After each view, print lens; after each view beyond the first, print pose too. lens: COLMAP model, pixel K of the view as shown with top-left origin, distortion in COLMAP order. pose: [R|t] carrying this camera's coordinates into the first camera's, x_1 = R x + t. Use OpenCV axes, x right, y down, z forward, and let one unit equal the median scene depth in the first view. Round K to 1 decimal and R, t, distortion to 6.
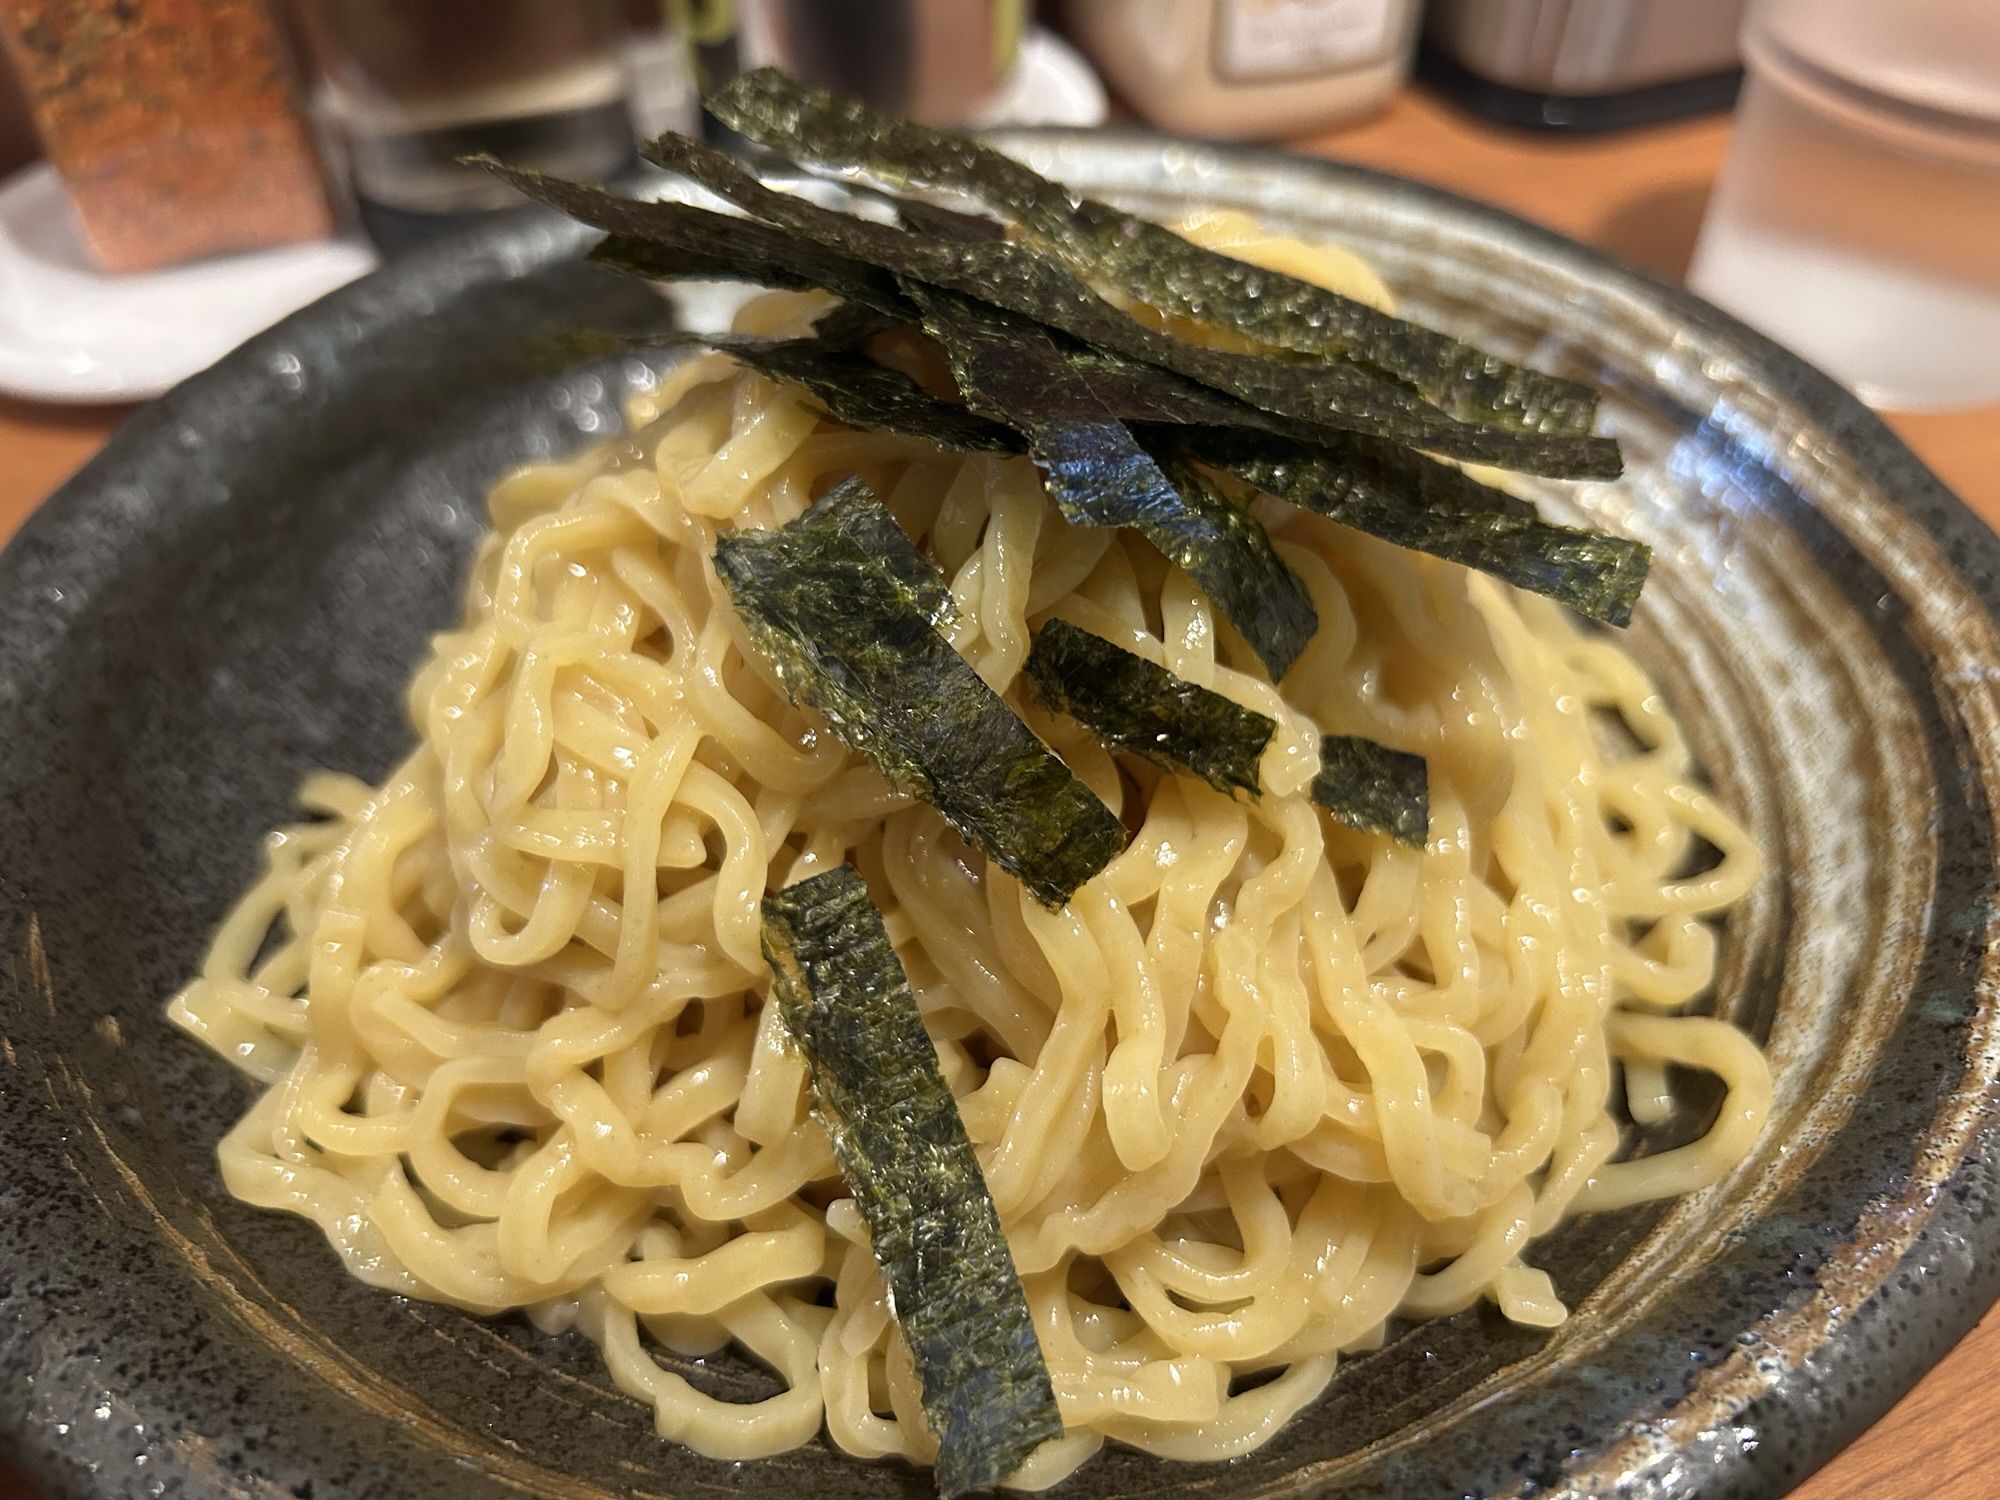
lens RADIAL K [[1552.8, 0, 993.2], [0, 1552.8, 778.7], [0, 0, 1]] dist [0.004439, -0.023851]
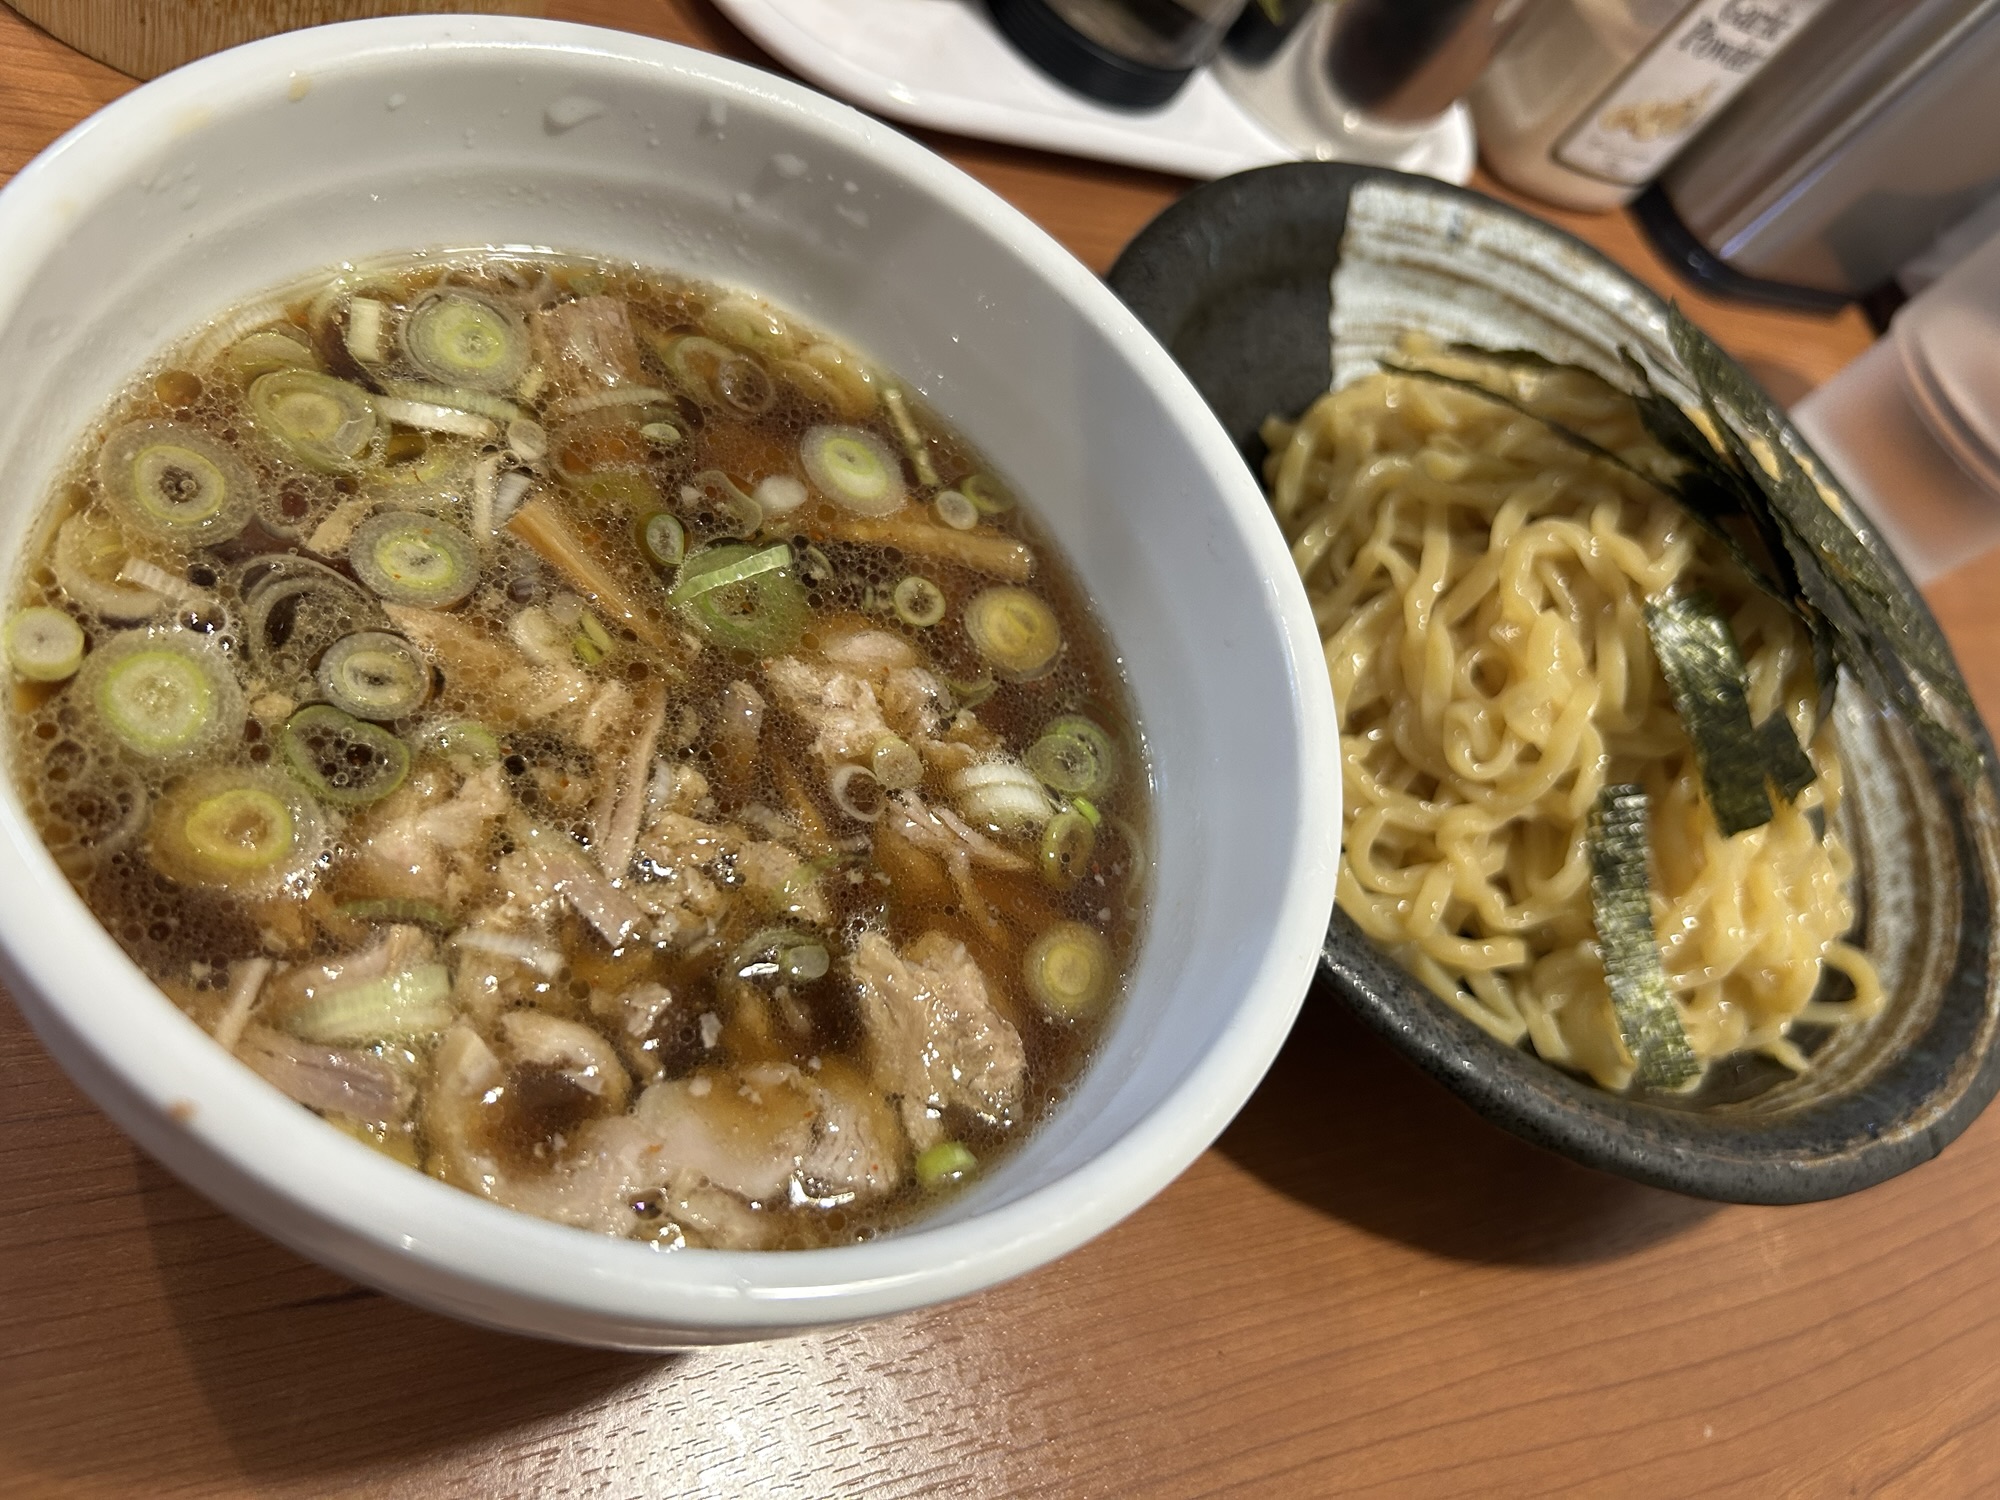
lens RADIAL K [[1513.7, 0, 962.9], [0, 1513.7, 737.6], [0, 0, 1]] dist [-0.006456, -0.005666]
pose [[0.893100, 0.288863, 0.344862, -1.482662], [-0.354558, 0.923816, 0.144403, 0.028204], [-0.276876, -0.251240, 0.927479, -0.503396]]
